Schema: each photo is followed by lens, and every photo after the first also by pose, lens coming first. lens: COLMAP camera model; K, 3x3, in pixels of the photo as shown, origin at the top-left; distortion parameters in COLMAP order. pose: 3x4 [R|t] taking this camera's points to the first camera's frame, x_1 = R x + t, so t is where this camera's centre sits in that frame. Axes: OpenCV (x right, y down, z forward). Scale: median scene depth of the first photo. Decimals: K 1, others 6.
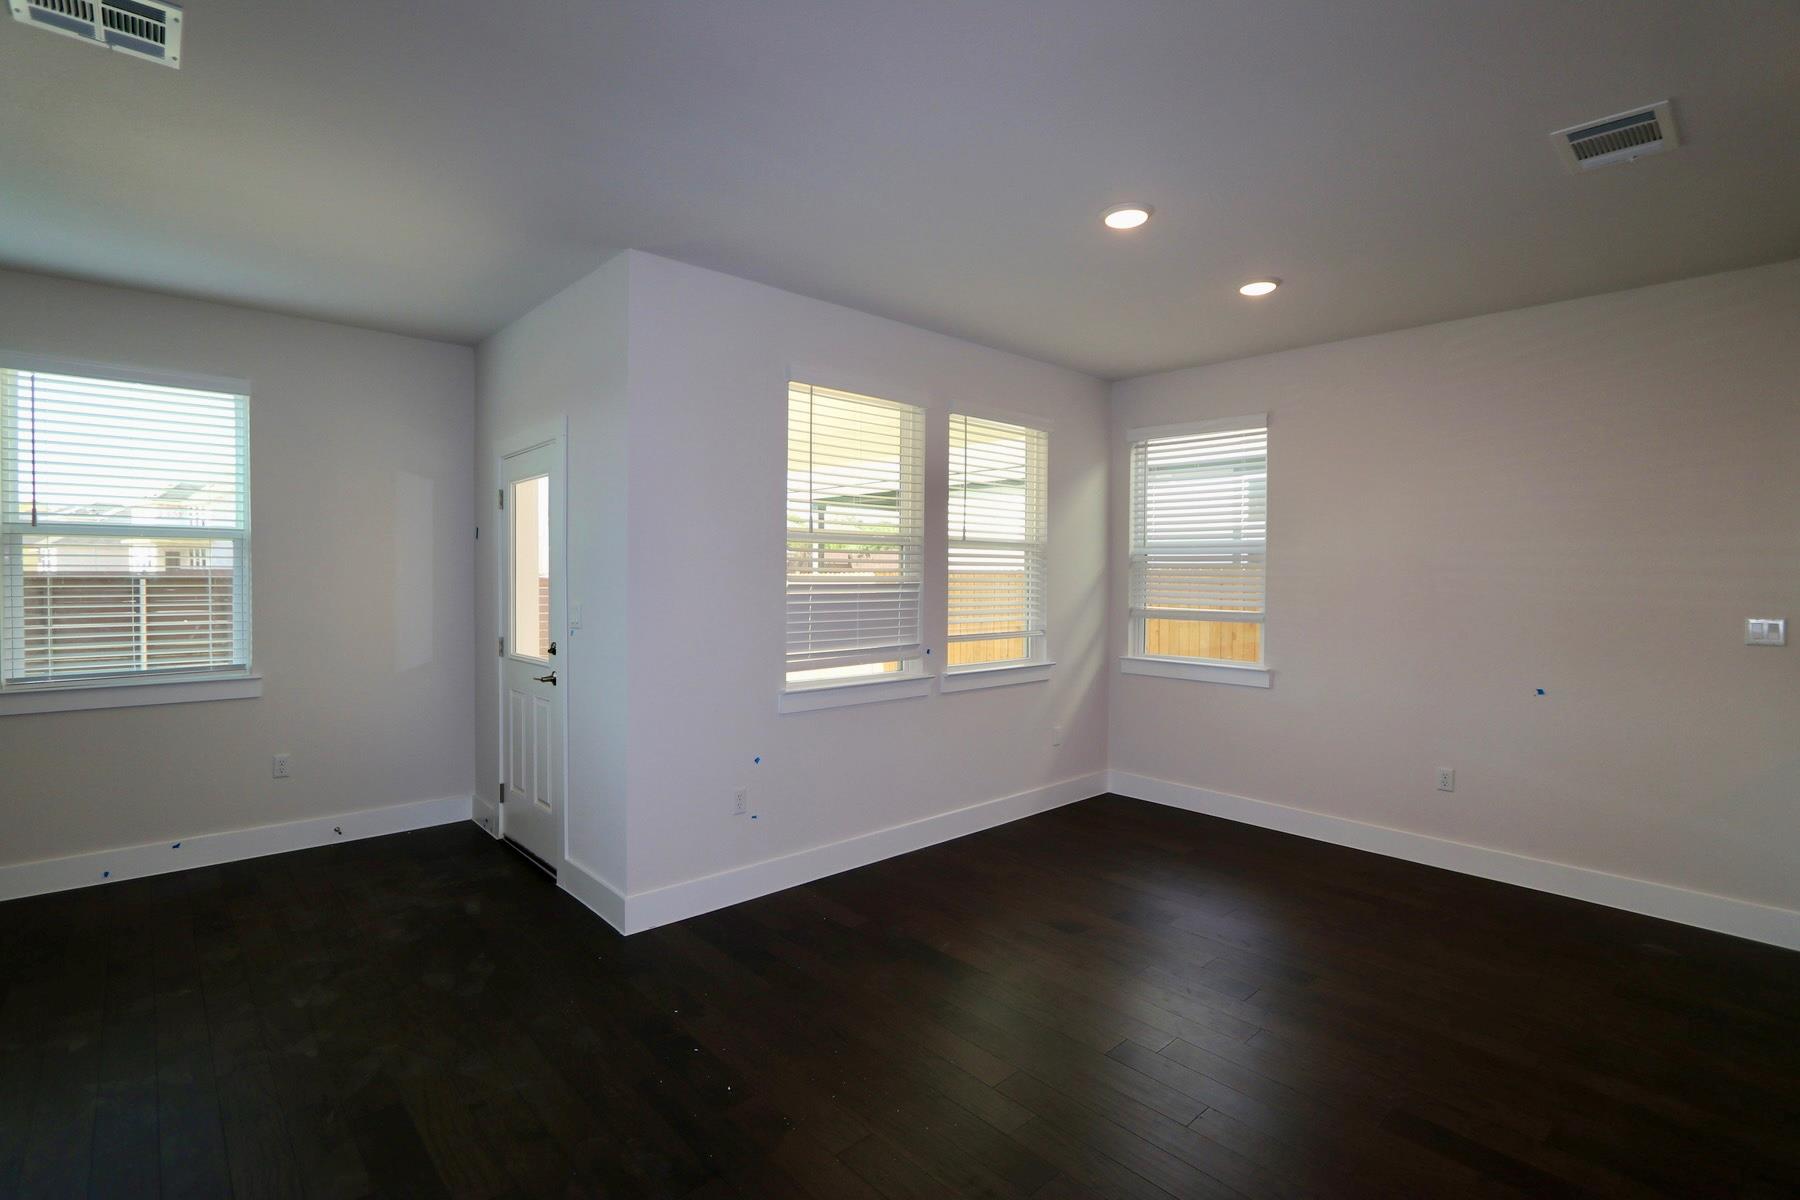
lens RADIAL K [[827.4, 0, 900.0], [0, 827.4, 600.0], [0, 0, 1]] dist [-0.000464, -0.000651]
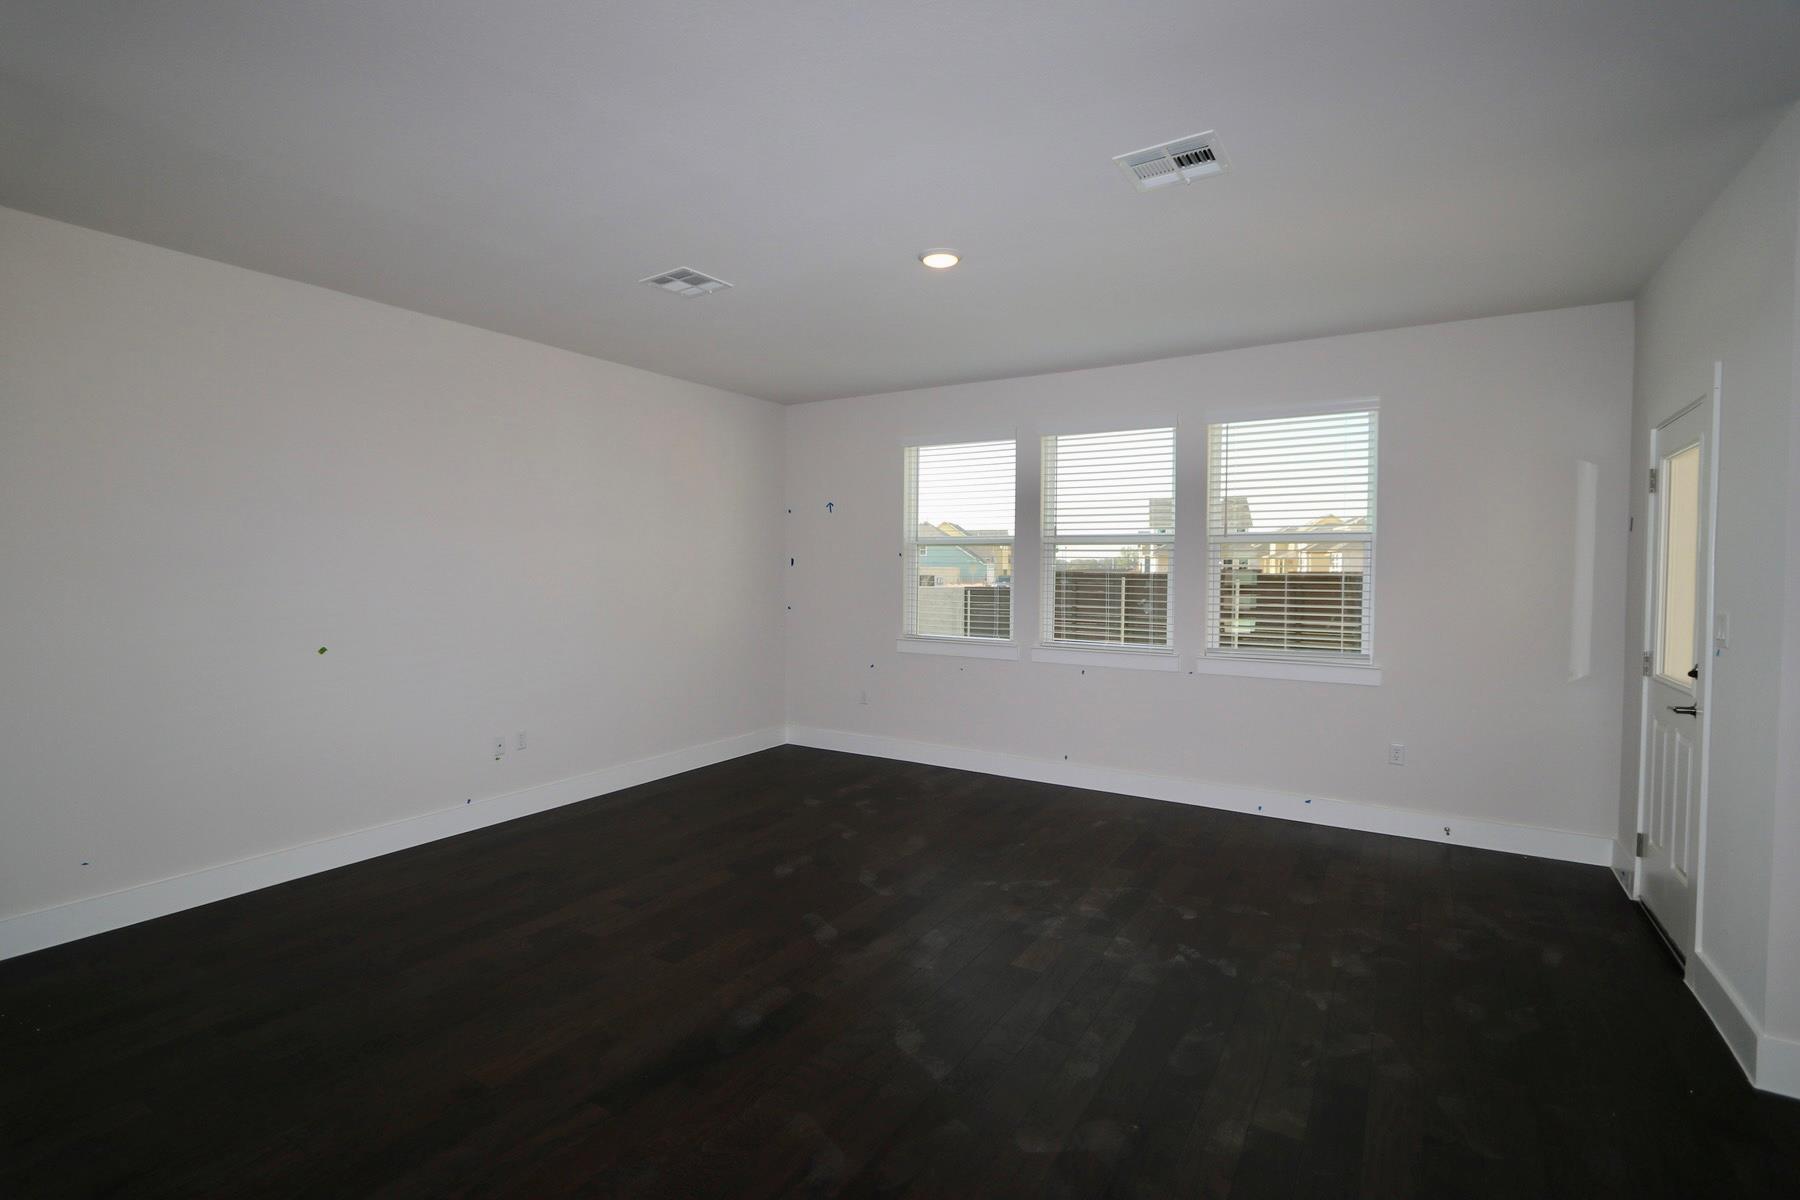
lens RADIAL K [[862.7, 0, 900.0], [0, 862.7, 600.0], [0, 0, 1]] dist [-0.000376, 0.000459]
pose [[0.280424, 0.031076, -0.959373, 0.130109], [-0.032741, 0.999204, 0.022797, -0.000940], [0.959318, 0.025018, 0.281219, 0.072001]]
